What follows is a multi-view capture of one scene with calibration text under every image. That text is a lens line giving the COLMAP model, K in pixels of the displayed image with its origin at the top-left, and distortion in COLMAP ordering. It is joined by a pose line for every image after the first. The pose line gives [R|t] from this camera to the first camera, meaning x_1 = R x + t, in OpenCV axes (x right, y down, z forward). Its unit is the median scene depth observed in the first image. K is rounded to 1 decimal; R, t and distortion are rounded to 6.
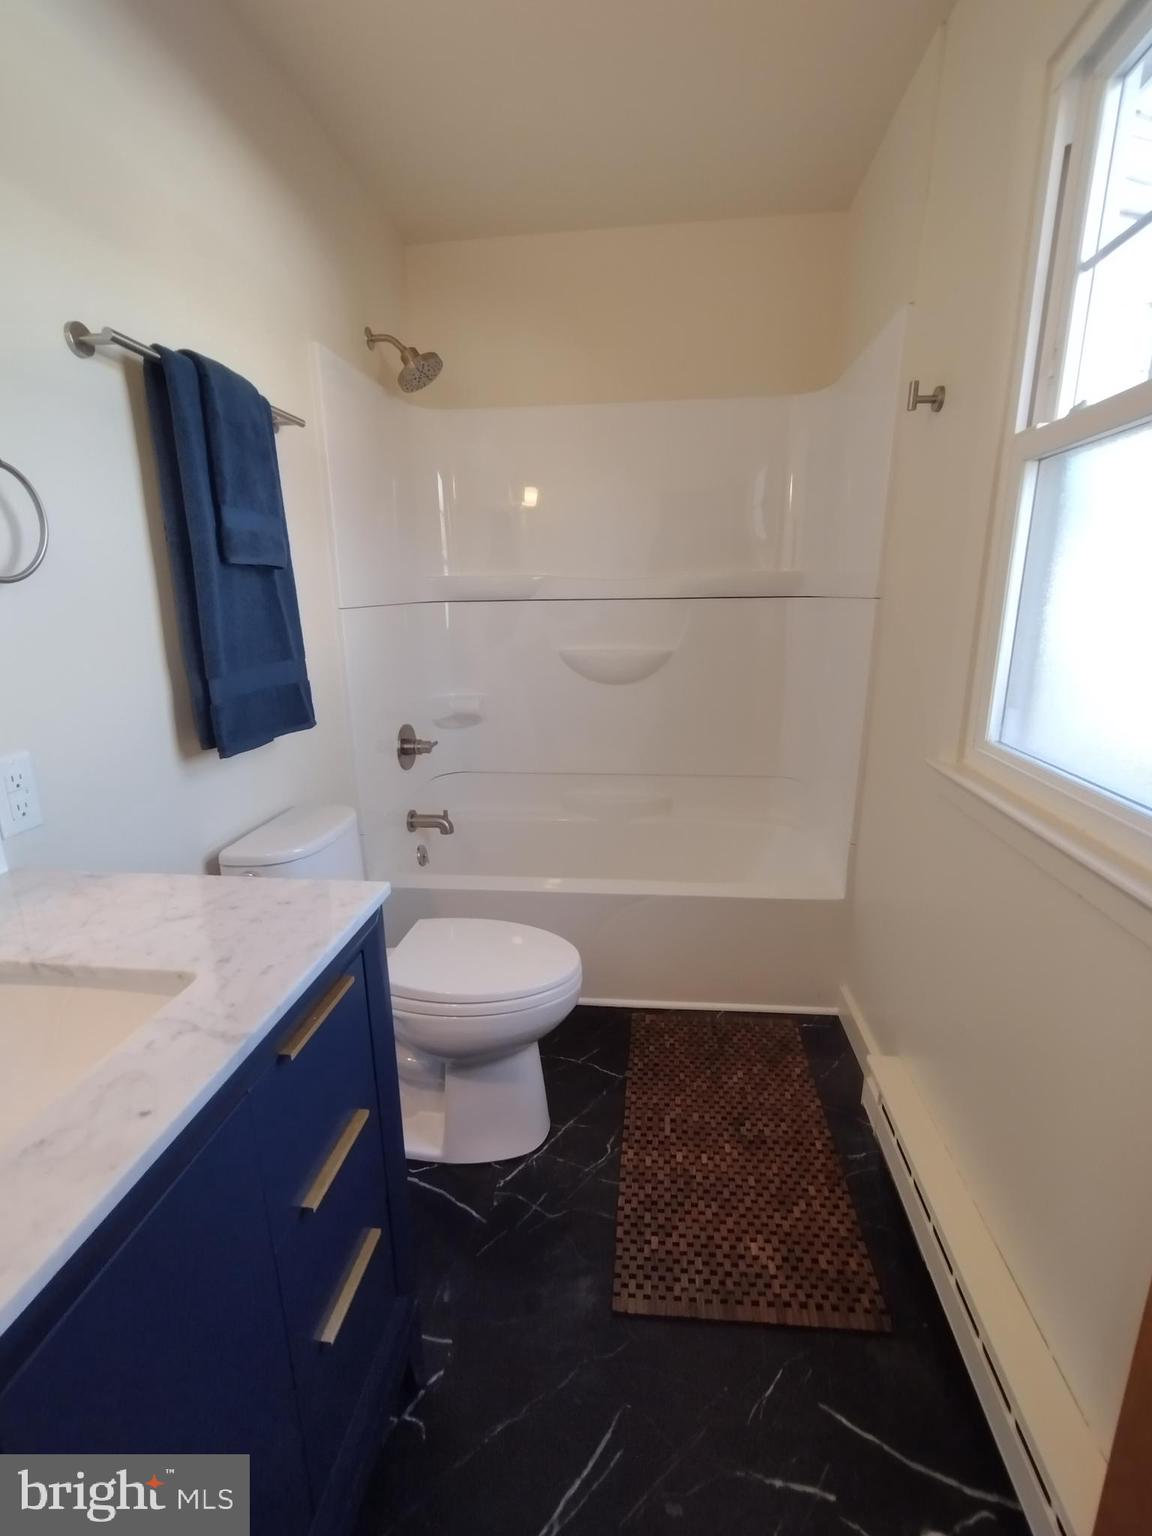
lens RADIAL K [[701.2, 0, 576.0], [0, 701.2, 768.0], [0, 0, 1]] dist [-0.002517, -0.000169]
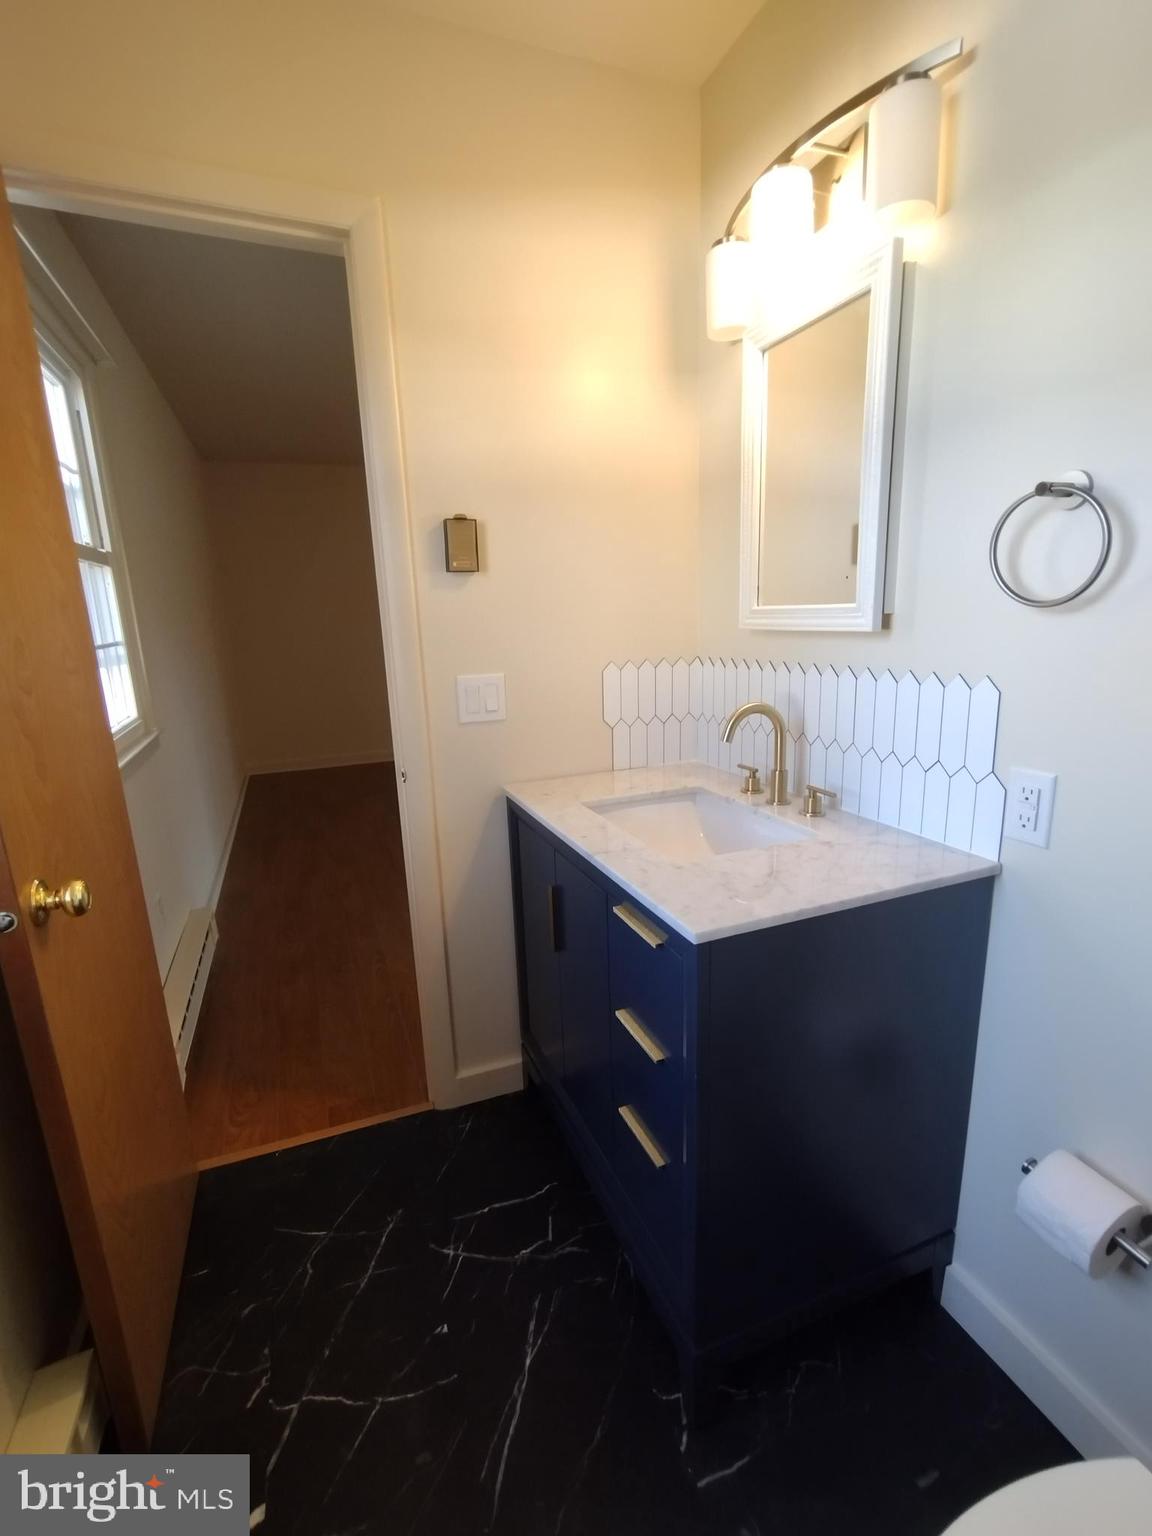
lens RADIAL K [[701.2, 0, 576.0], [0, 701.2, 768.0], [0, 0, 1]] dist [-0.002517, -0.000169]
pose [[-0.878944, 0.147837, -0.453434, 0.263104], [-0.071645, 0.899026, 0.431994, -0.419633], [0.471513, 0.412185, -0.779602, 1.491529]]
